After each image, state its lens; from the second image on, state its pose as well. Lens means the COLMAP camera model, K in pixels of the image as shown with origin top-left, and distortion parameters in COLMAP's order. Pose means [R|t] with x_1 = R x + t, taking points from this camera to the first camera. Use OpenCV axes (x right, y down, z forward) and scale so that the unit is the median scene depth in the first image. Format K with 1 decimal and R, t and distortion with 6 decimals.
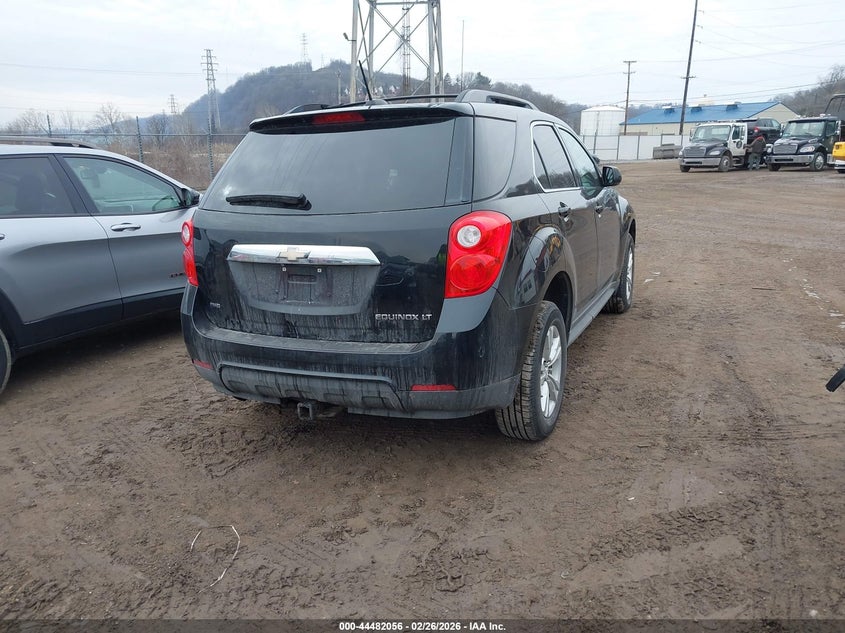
lens RADIAL K [[736.6, 0, 422.5], [0, 736.6, 316.5], [0, 0, 1]] dist [0.013929, 0.022220]
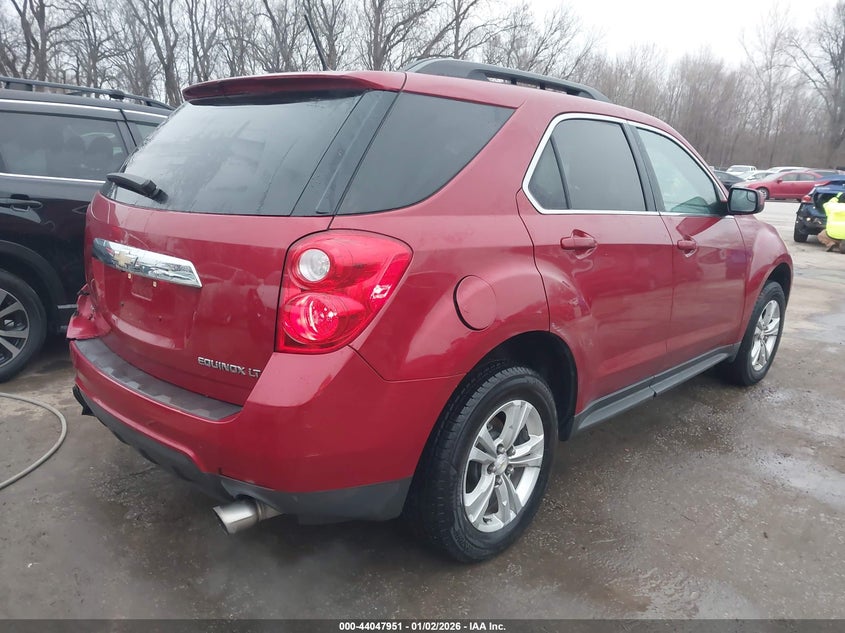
lens RADIAL K [[736.6, 0, 422.5], [0, 736.6, 316.5], [0, 0, 1]] dist [0.013929, 0.022220]
pose [[0.948534, 0.144484, -0.281792, 0.281073], [-0.143858, 0.989330, 0.023023, -0.074006], [0.282112, 0.018700, 0.959199, 0.311065]]
